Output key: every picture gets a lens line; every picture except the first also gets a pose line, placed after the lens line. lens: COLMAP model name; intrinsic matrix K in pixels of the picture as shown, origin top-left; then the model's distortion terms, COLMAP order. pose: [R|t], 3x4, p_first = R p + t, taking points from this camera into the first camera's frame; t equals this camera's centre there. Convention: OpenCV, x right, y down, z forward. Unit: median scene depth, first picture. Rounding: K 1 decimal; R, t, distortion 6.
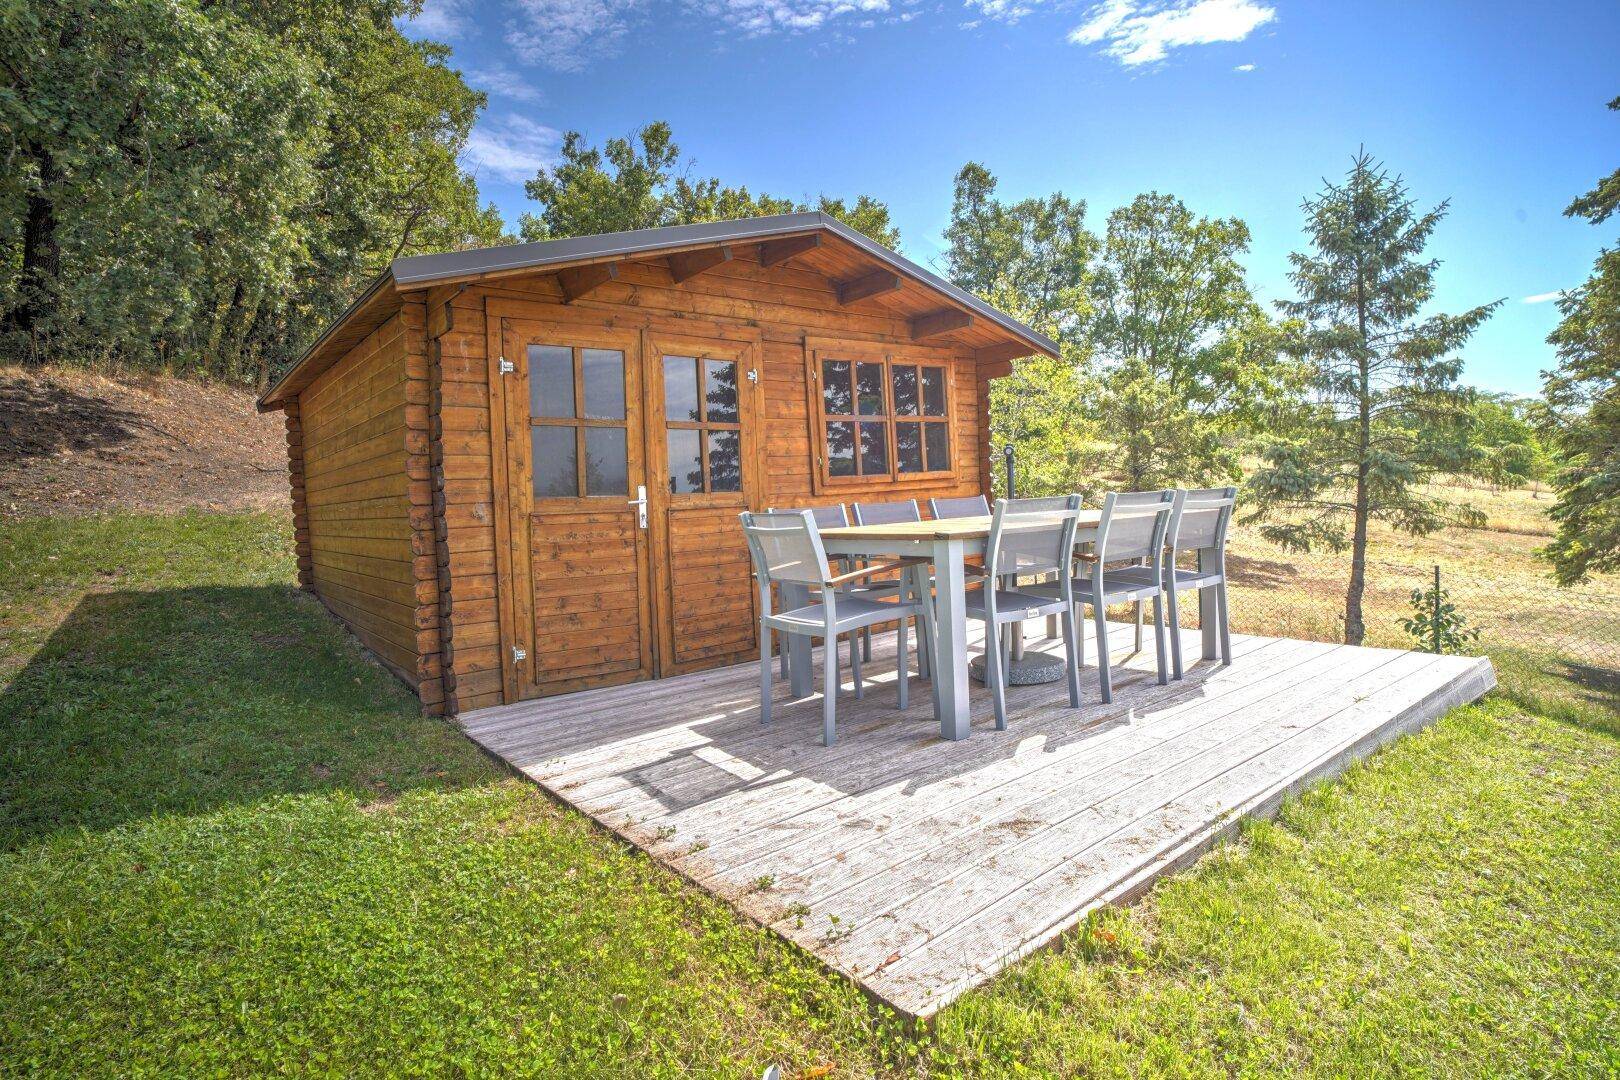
lens RADIAL K [[848.1, 0, 817.1], [0, 848.1, 537.3], [0, 0, 1]] dist [-0.050927, 0.026270]
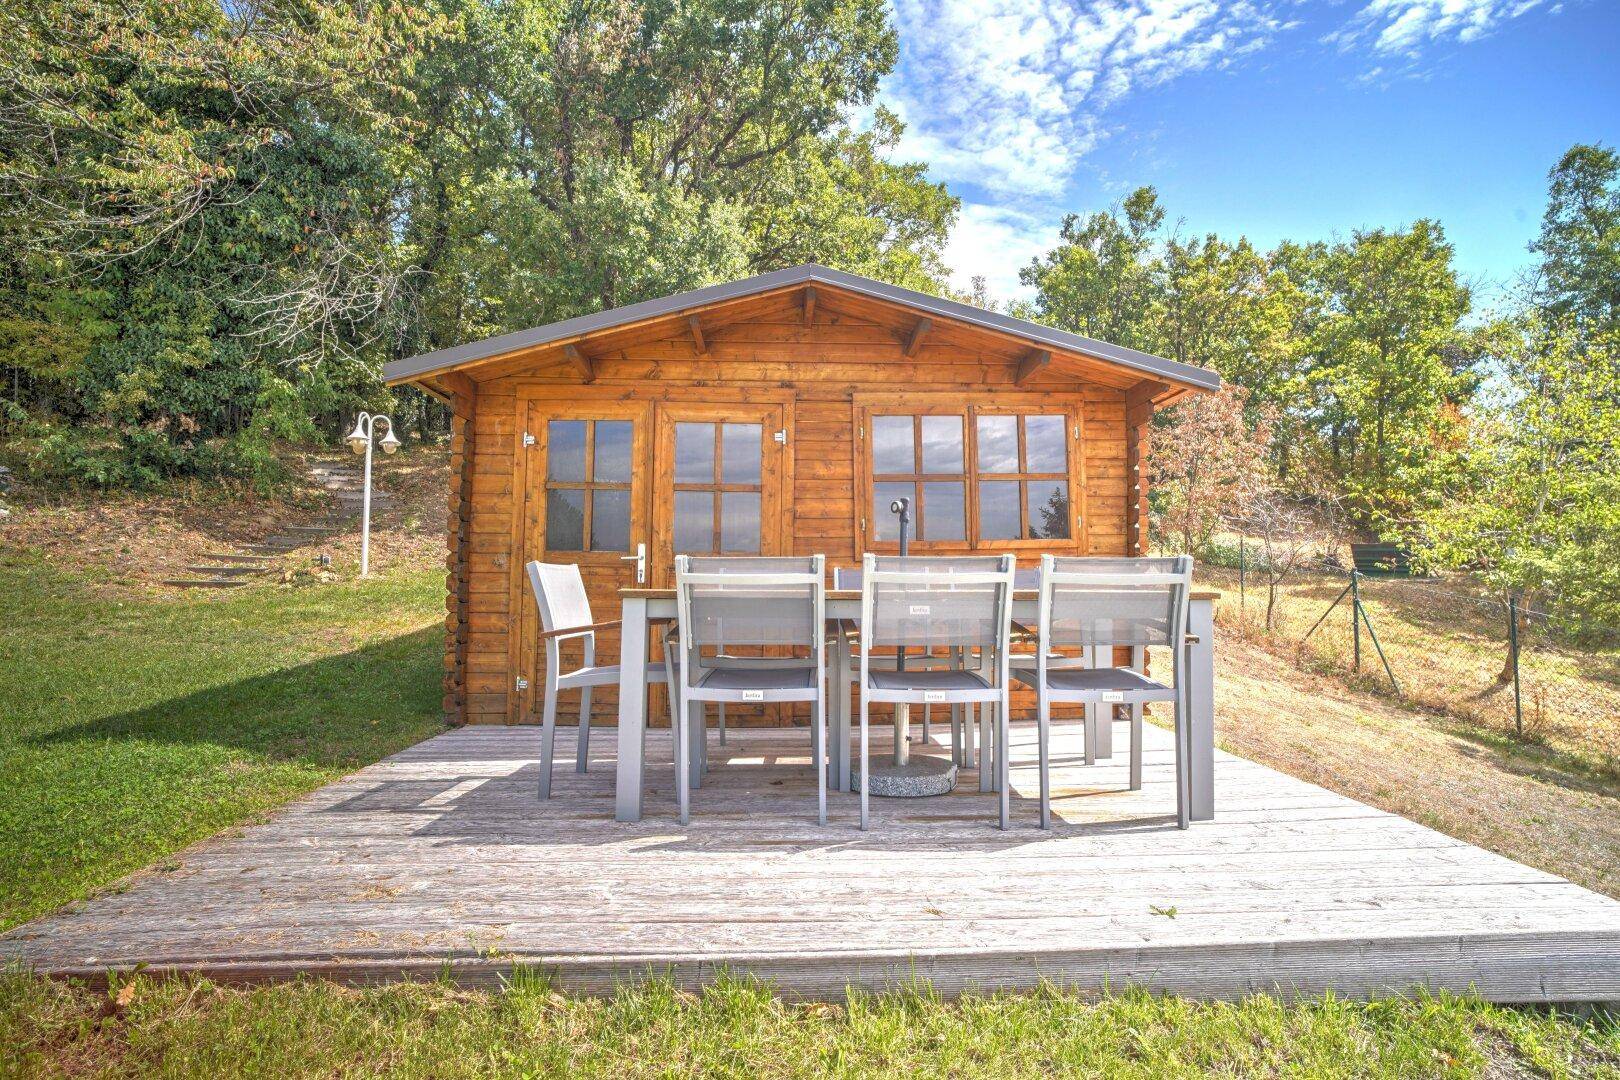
lens RADIAL K [[848.1, 0, 820.0], [0, 848.1, 542.9], [0, 0, 1]] dist [-0.050927, 0.026270]
pose [[0.803236, 0.016857, -0.595423, 0.298111], [-0.066839, 0.995837, -0.061975, -0.004655], [0.591899, 0.089578, 0.801019, 0.131062]]
